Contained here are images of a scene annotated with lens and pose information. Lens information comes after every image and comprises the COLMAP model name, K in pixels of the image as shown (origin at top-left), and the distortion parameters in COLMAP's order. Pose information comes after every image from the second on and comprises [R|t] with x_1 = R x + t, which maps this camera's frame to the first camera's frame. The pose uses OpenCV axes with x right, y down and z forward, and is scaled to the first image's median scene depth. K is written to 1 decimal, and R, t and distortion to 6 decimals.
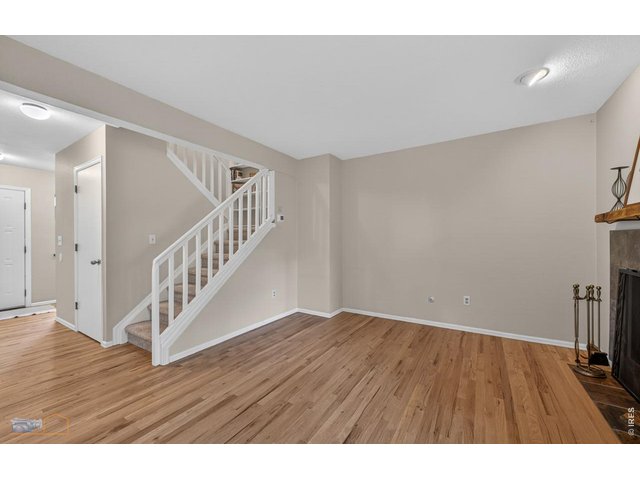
lens RADIAL K [[253.6, 0, 324.7], [0, 253.6, 240.5], [0, 0, 1]] dist [0.004675, -0.000133]
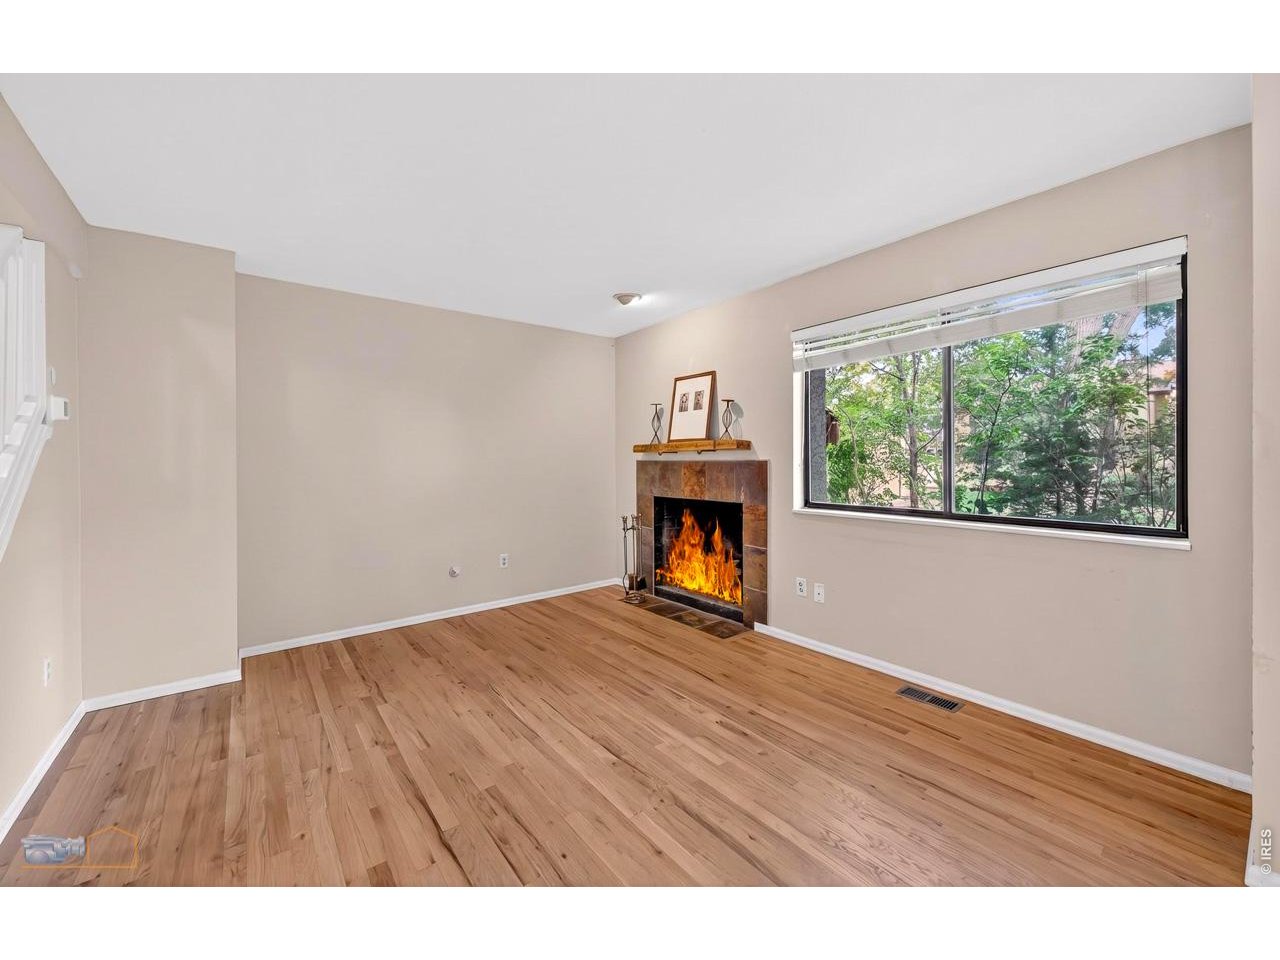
lens RADIAL K [[507.1, 0, 647.4], [0, 507.1, 470.7], [0, 0, 1]] dist [0.004675, -0.000133]
pose [[0.338312, -0.017266, 0.940876, -0.709200], [0.007967, 0.999848, 0.015483, -0.024385], [-0.941000, 0.002258, 0.338398, 0.231345]]
